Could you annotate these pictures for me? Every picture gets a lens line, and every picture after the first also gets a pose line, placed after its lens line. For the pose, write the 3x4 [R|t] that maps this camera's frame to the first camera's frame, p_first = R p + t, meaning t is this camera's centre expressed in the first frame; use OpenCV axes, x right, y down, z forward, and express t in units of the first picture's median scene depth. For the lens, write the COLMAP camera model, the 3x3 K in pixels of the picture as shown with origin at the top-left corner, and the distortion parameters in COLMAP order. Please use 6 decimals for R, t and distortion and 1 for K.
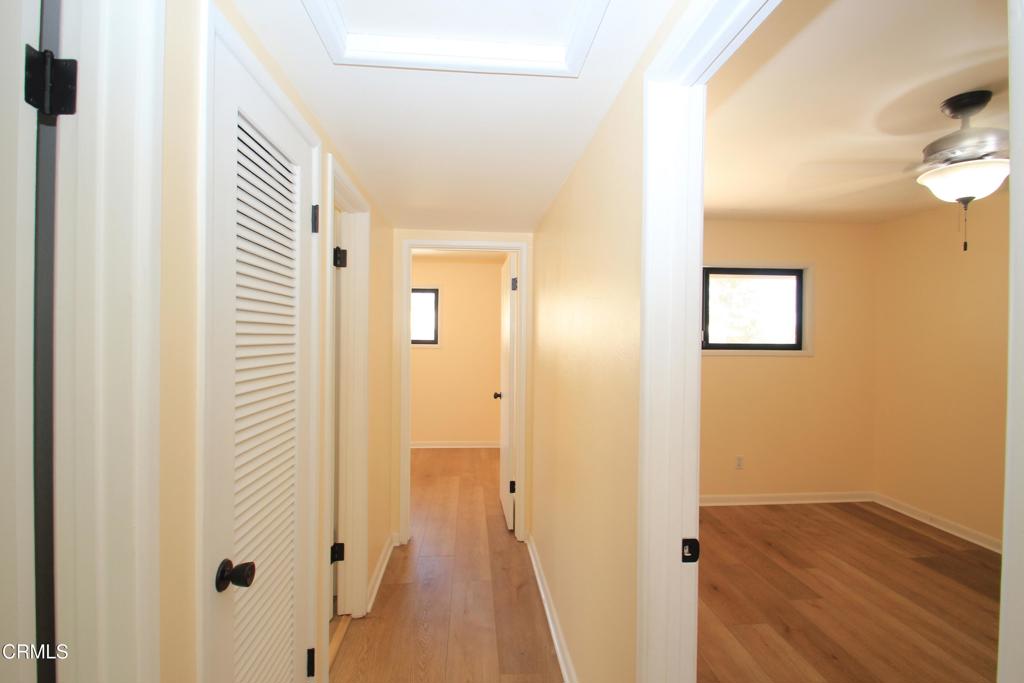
lens RADIAL K [[466.8, 0, 502.3], [0, 466.8, 337.8], [0, 0, 1]] dist [-0.000110, -0.015116]
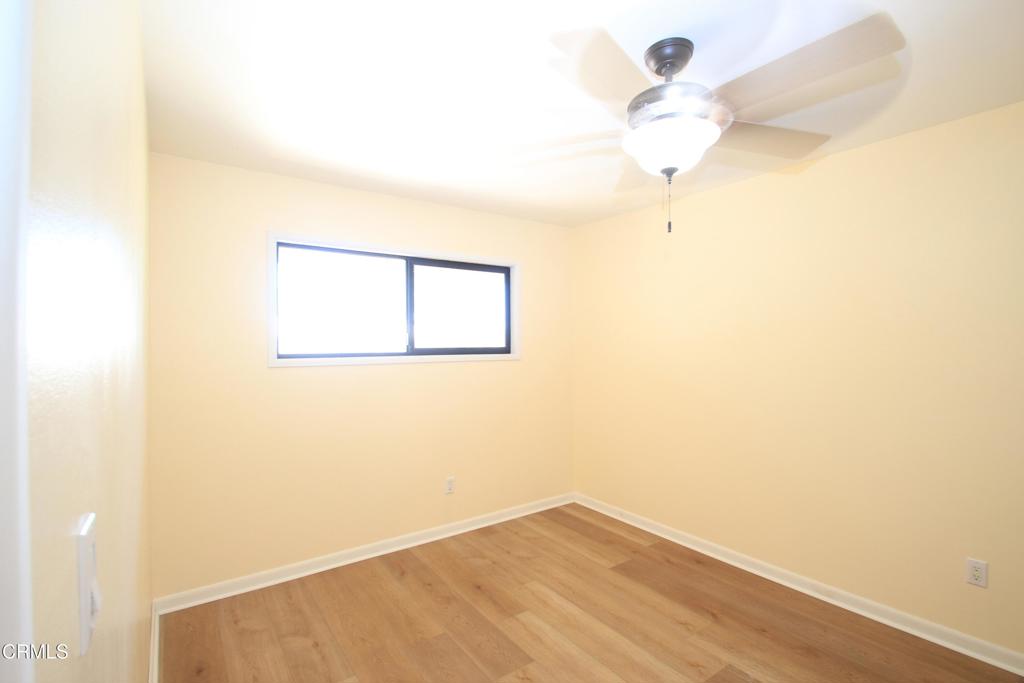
lens RADIAL K [[481.4, 0, 506.1], [0, 481.4, 340.8], [0, 0, 1]] dist [0.000787, -0.000150]
pose [[0.851557, -0.010999, 0.524147, 0.167726], [0.014044, 0.999900, -0.001834, 0.003054], [-0.524074, 0.008922, 0.851626, 0.233427]]
